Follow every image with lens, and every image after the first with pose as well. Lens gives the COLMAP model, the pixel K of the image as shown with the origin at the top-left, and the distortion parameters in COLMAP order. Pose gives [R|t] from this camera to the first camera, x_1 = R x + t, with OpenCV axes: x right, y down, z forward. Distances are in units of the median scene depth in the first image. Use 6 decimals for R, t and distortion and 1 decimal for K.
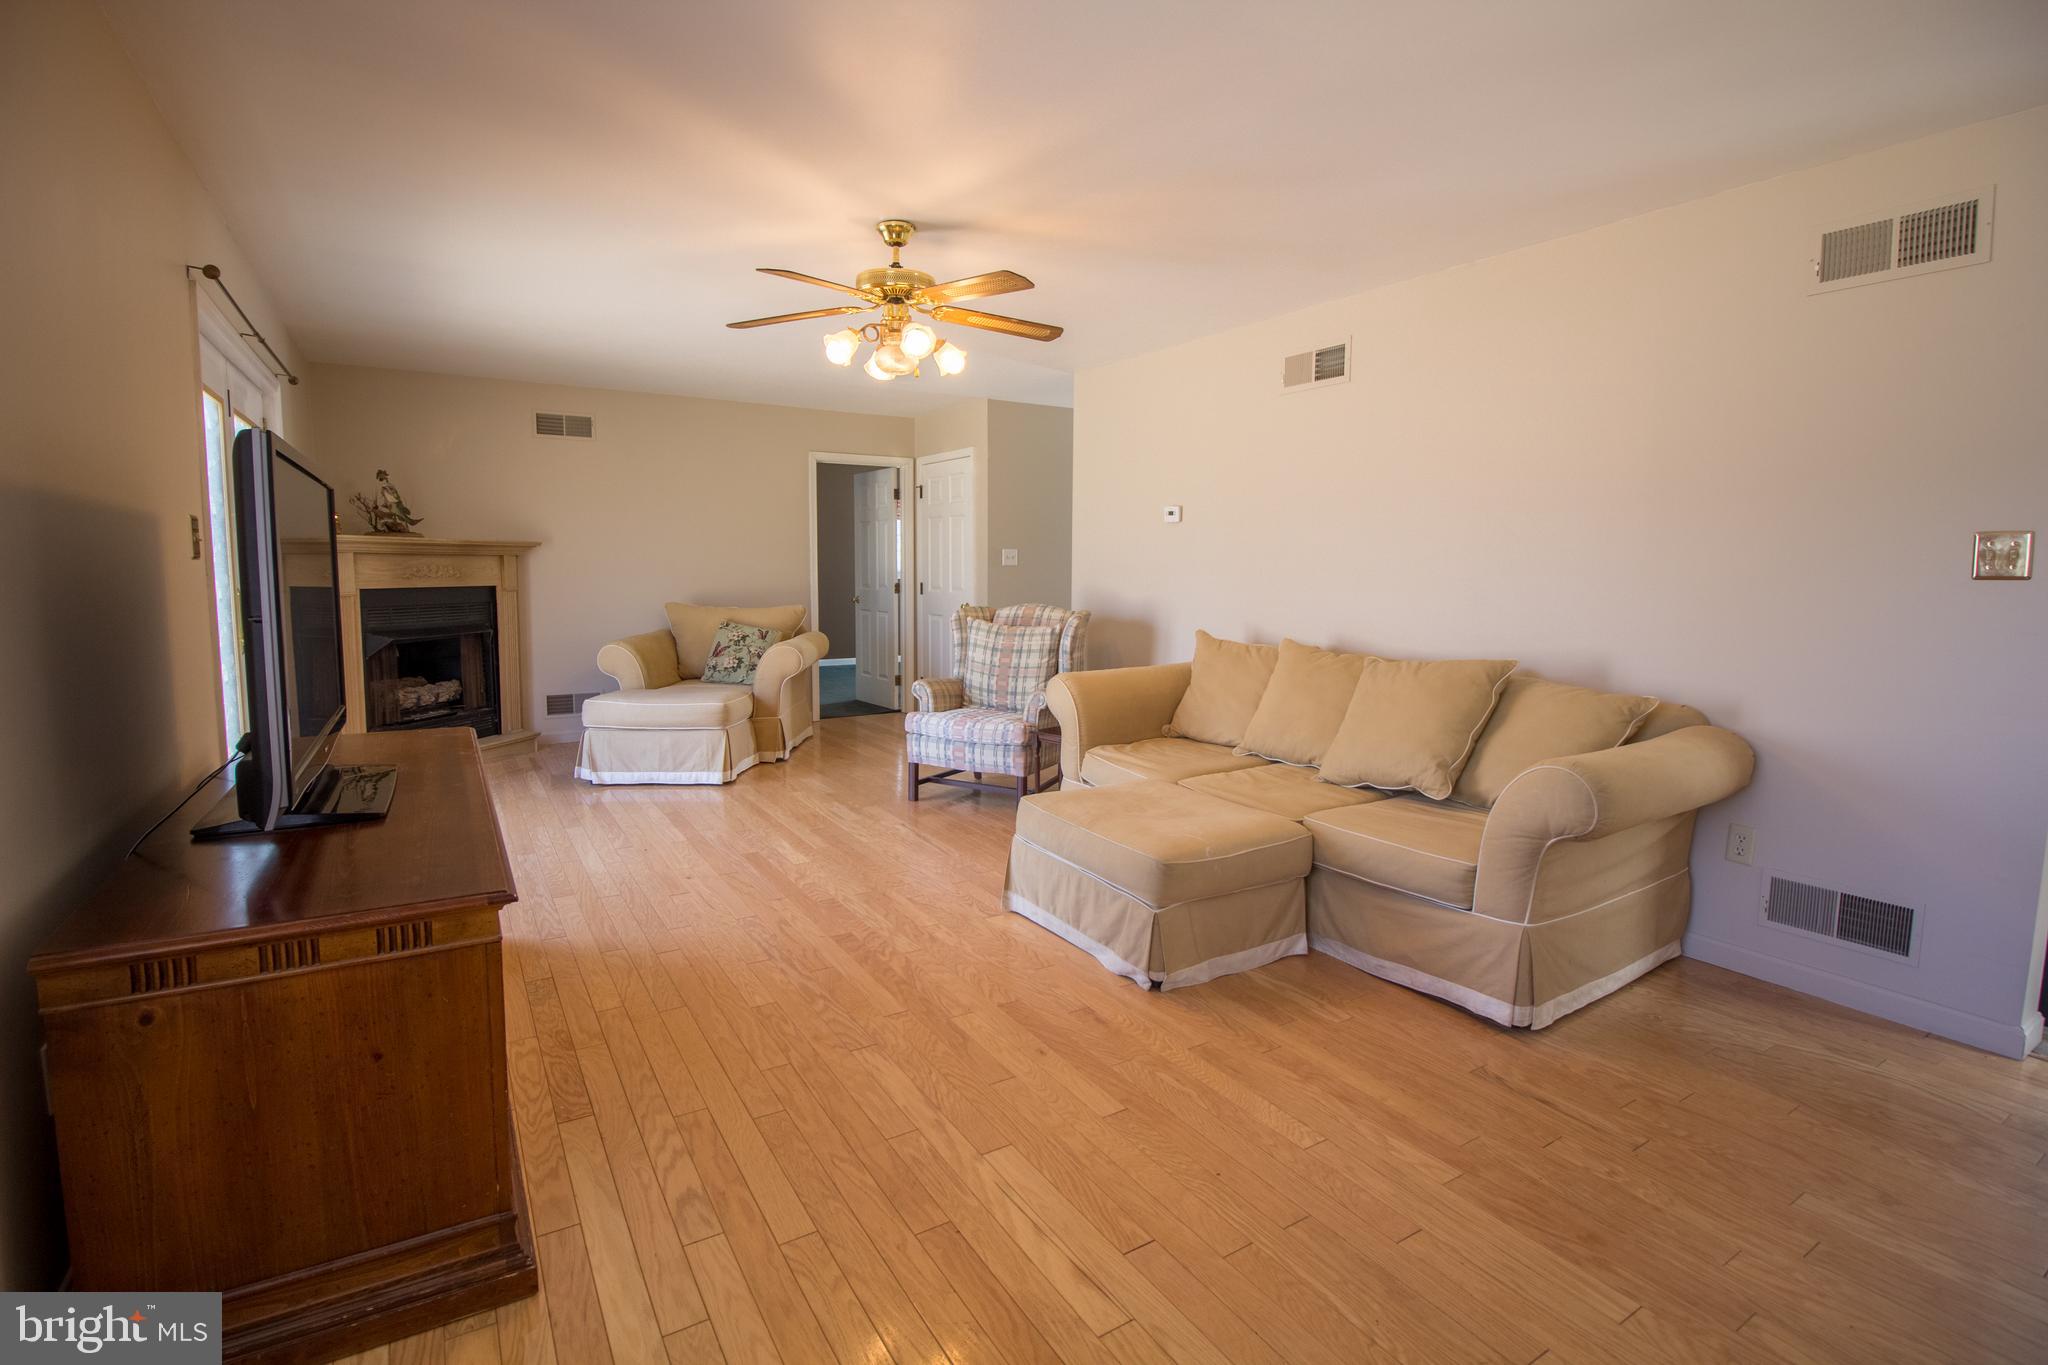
lens RADIAL K [[951.5, 0, 1003.8], [0, 951.5, 654.5], [0, 0, 1]] dist [0.000770, -0.013133]
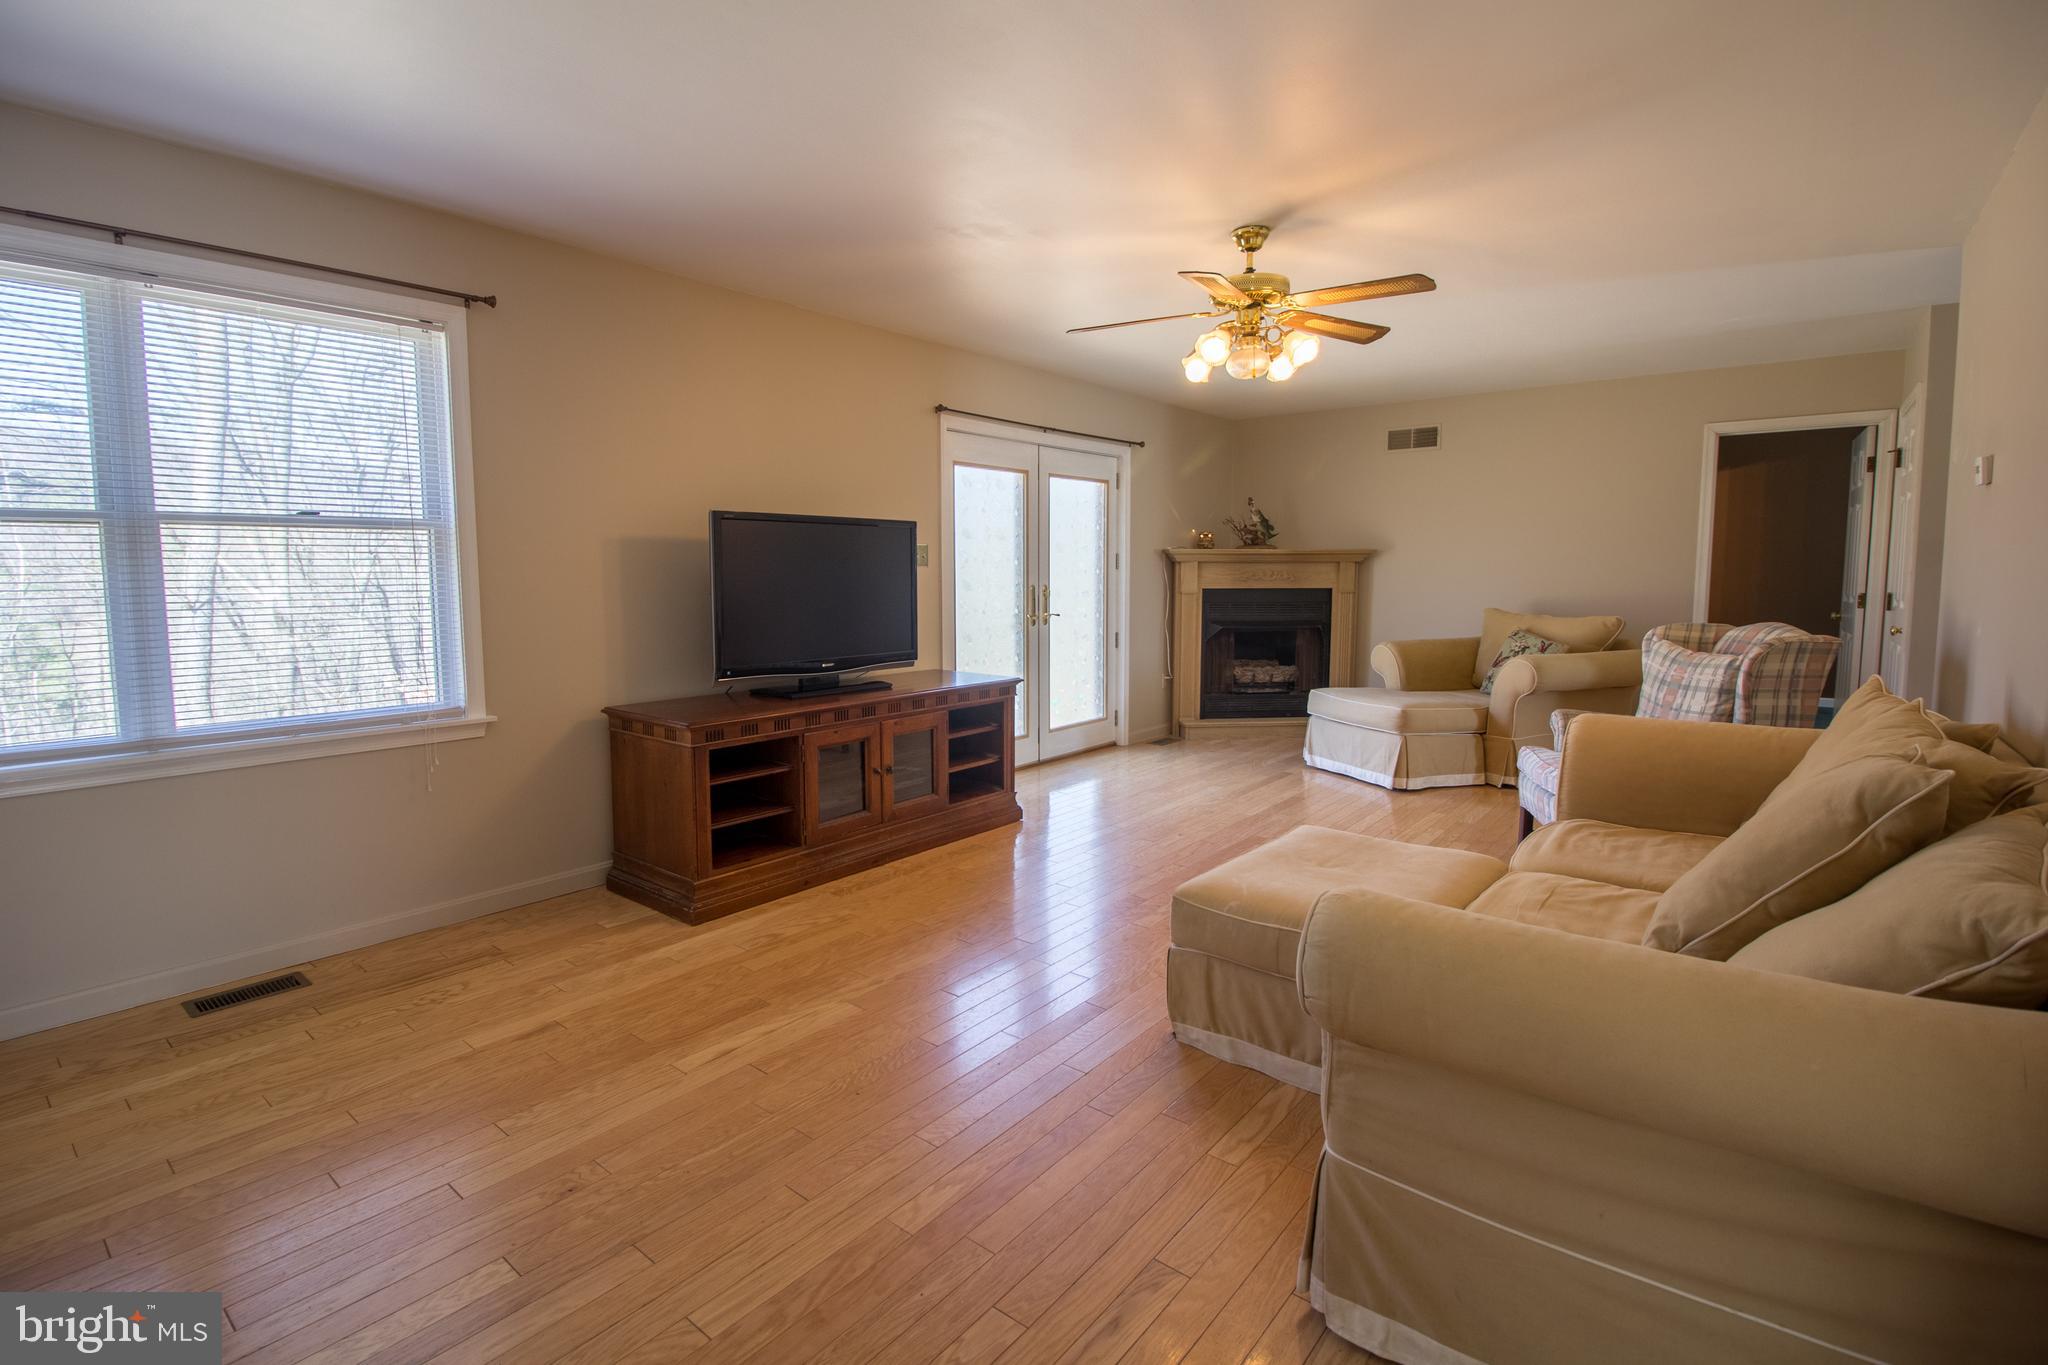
lens RADIAL K [[951.5, 0, 1003.8], [0, 951.5, 654.5], [0, 0, 1]] dist [0.000770, -0.013133]
pose [[0.325757, 0.075844, -0.942407, 0.517243], [-0.083356, 0.995200, 0.051280, -0.021825], [0.941772, 0.061851, 0.330515, 0.293419]]
